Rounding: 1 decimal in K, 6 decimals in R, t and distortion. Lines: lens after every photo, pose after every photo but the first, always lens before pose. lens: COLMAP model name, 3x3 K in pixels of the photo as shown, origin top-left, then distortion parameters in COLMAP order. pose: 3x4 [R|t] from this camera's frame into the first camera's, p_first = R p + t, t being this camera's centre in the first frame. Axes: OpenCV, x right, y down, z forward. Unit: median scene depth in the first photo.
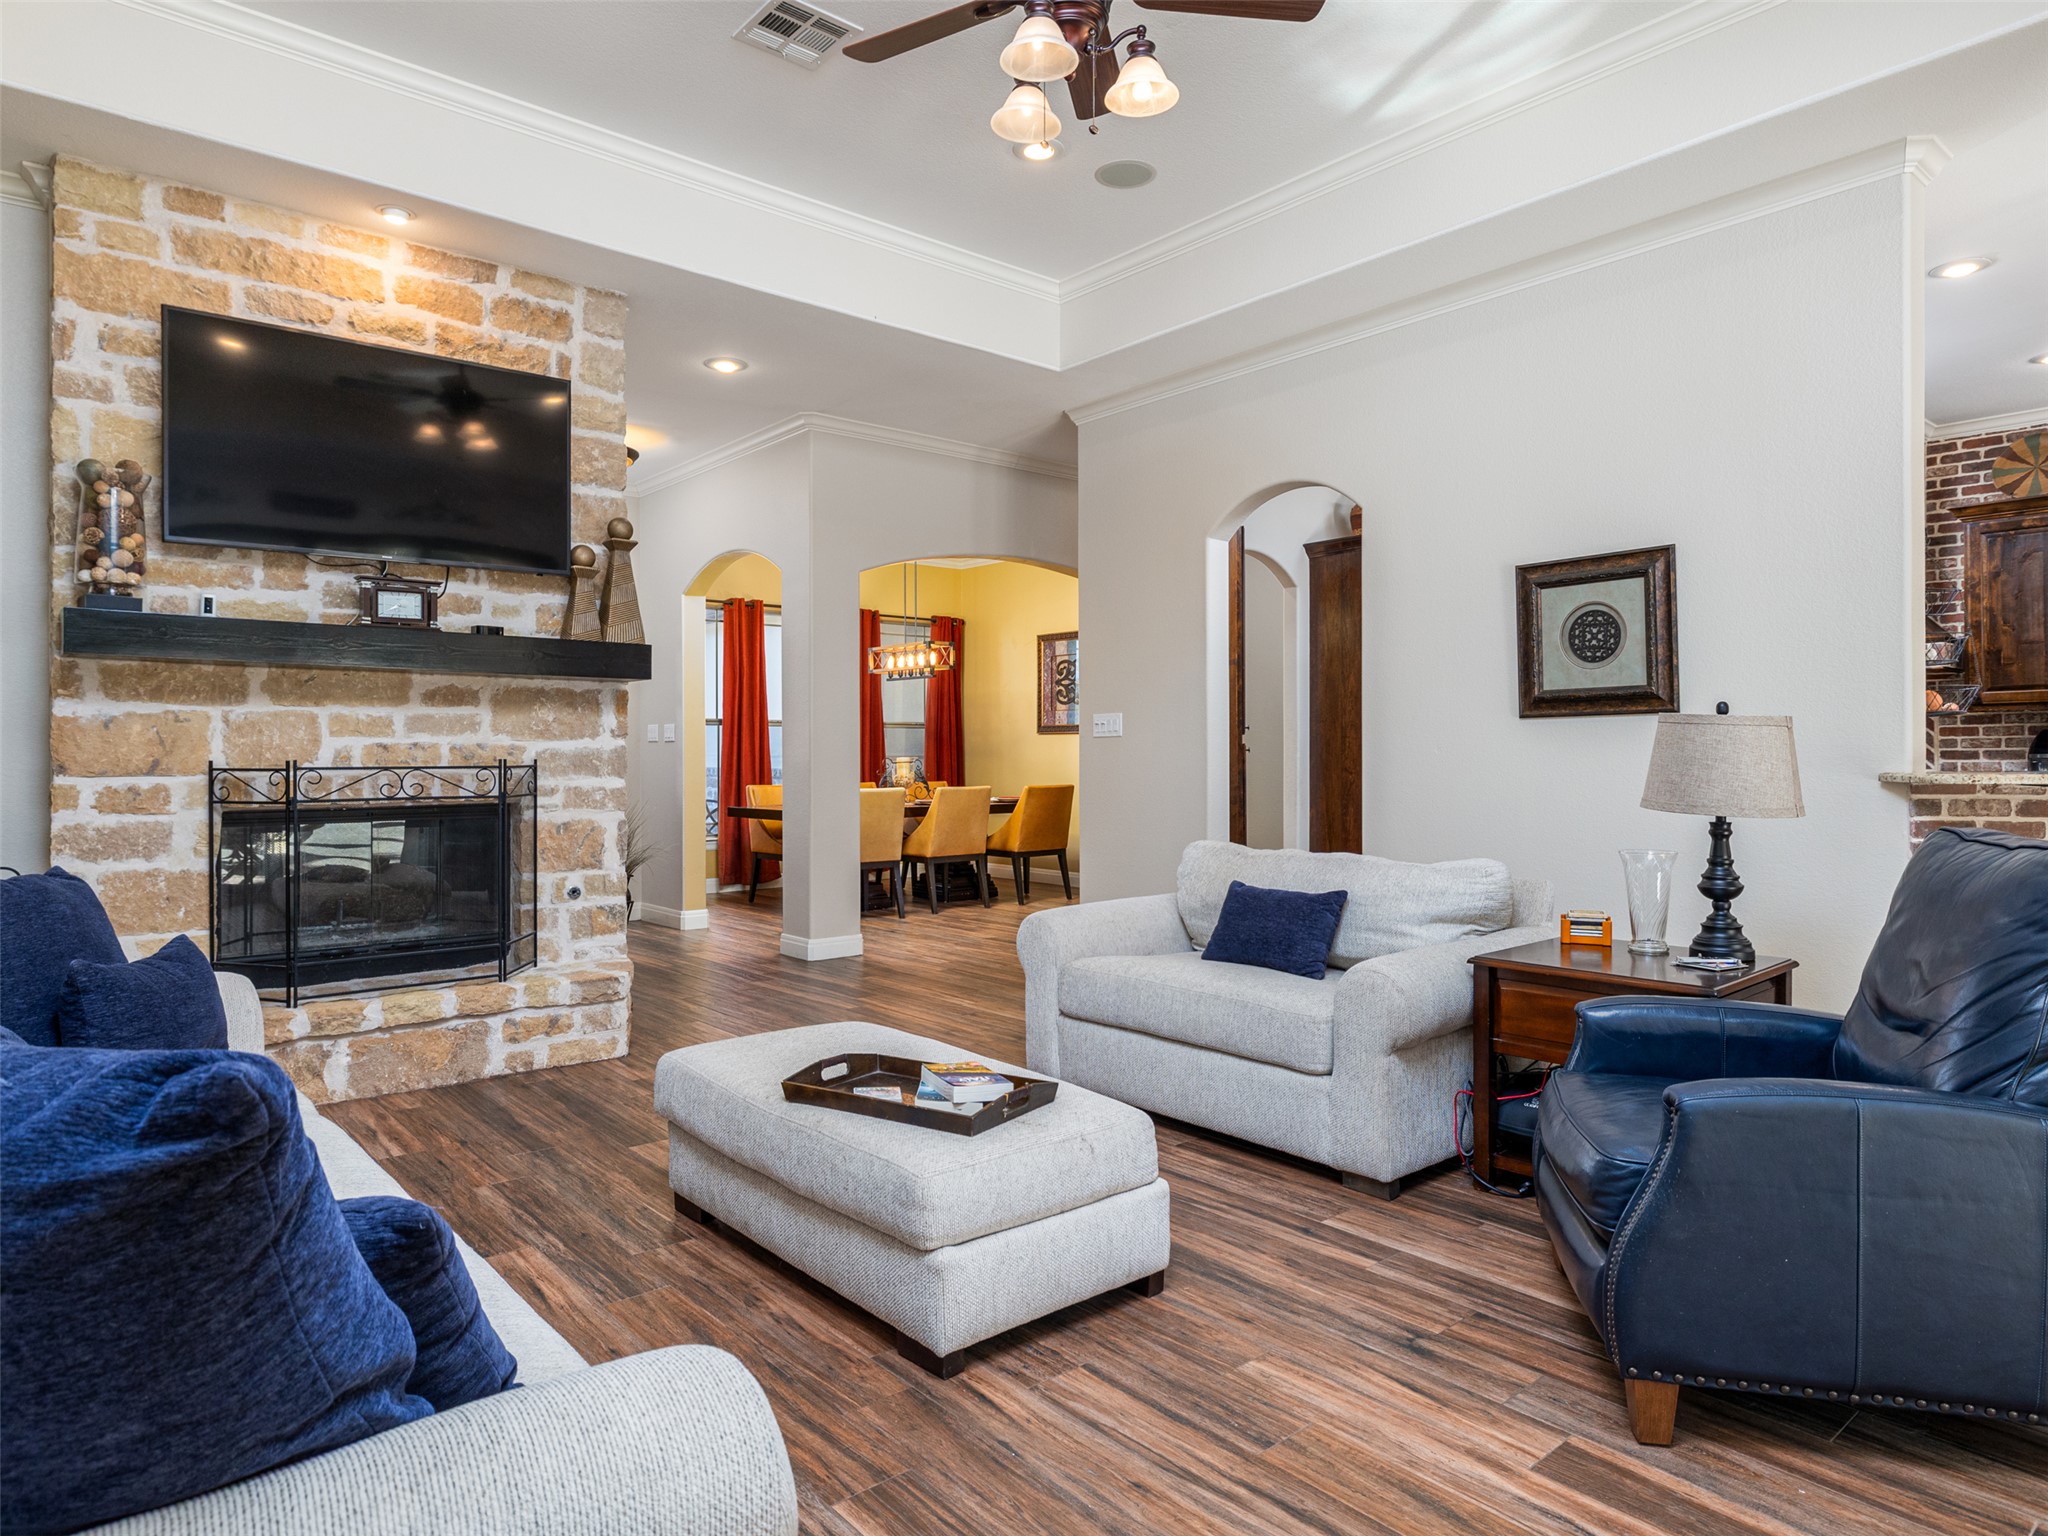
lens RADIAL K [[1242.9, 0, 1028.4], [0, 1242.9, 765.8], [0, 0, 1]] dist [-0.002481, -0.001054]
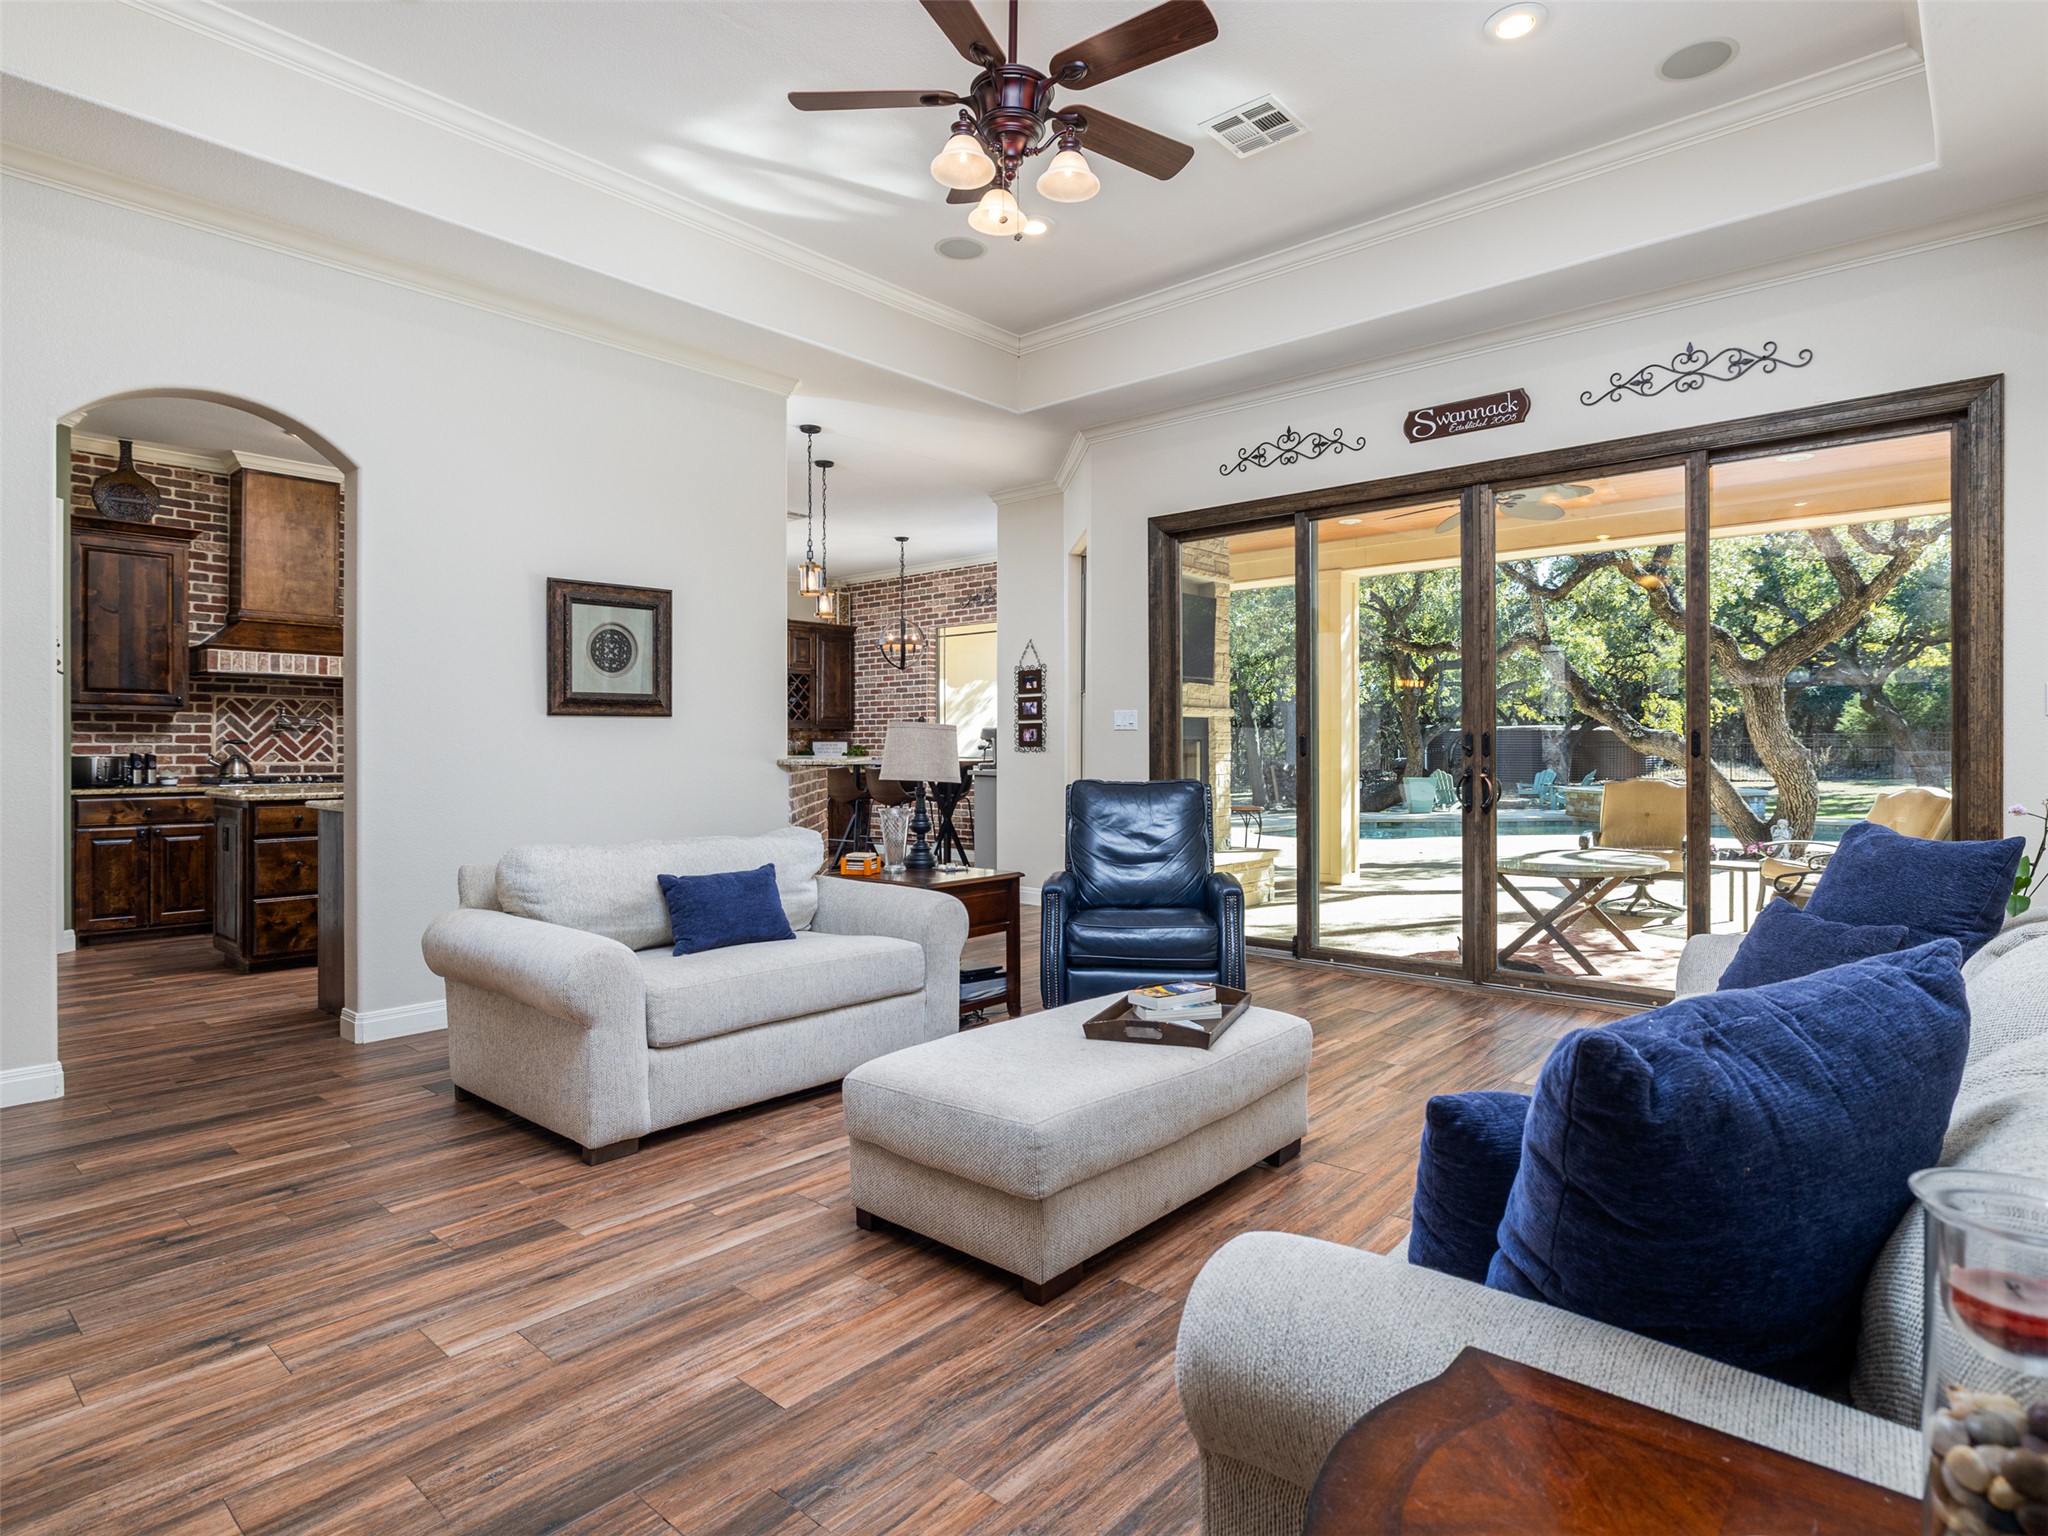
lens RADIAL K [[1119.2, 0, 1024.2], [0, 1119.2, 756.0], [0, 0, 1]] dist [-0.005212, -0.000312]
pose [[-0.147694, -0.006697, 0.989010, -0.653298], [0.012855, 0.999880, 0.008690, -0.005369], [-0.988950, 0.013997, -0.147590, 0.726631]]
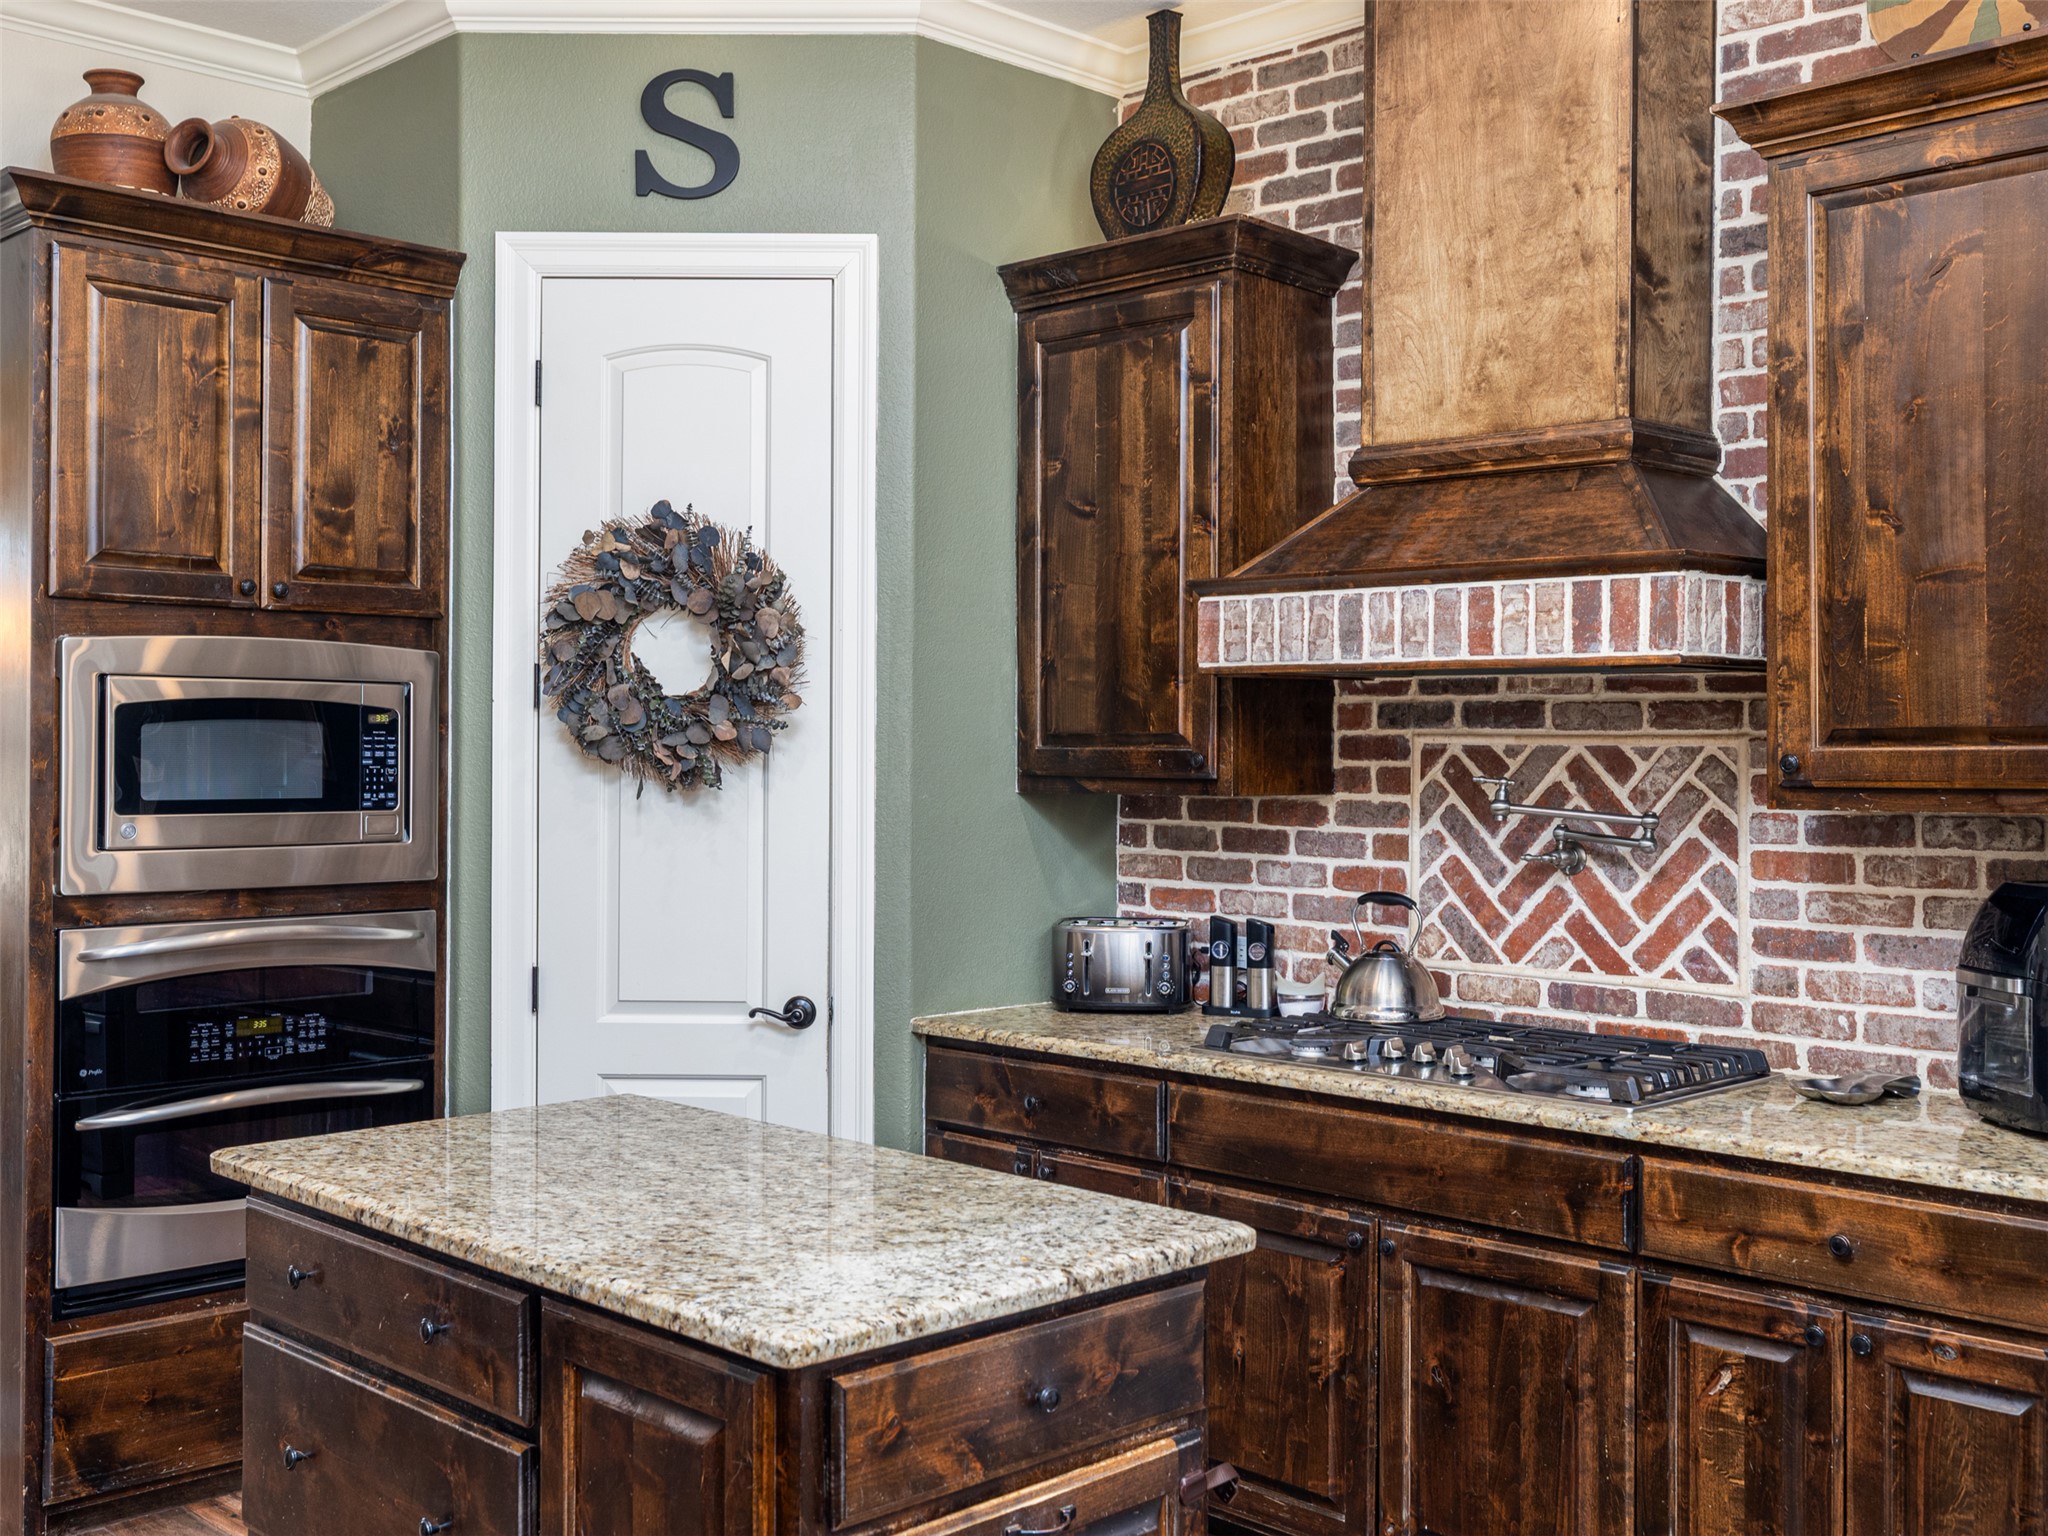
lens RADIAL K [[2113.1, 0, 1021.9], [0, 2113.1, 752.8], [0, 0, 1]] dist [-0.024142, 0.000000]
pose [[0.996802, 0.004217, 0.079802, 0.752100], [-0.003291, 0.999926, -0.011734, -0.070884], [-0.079846, 0.011434, 0.996742, 0.727369]]
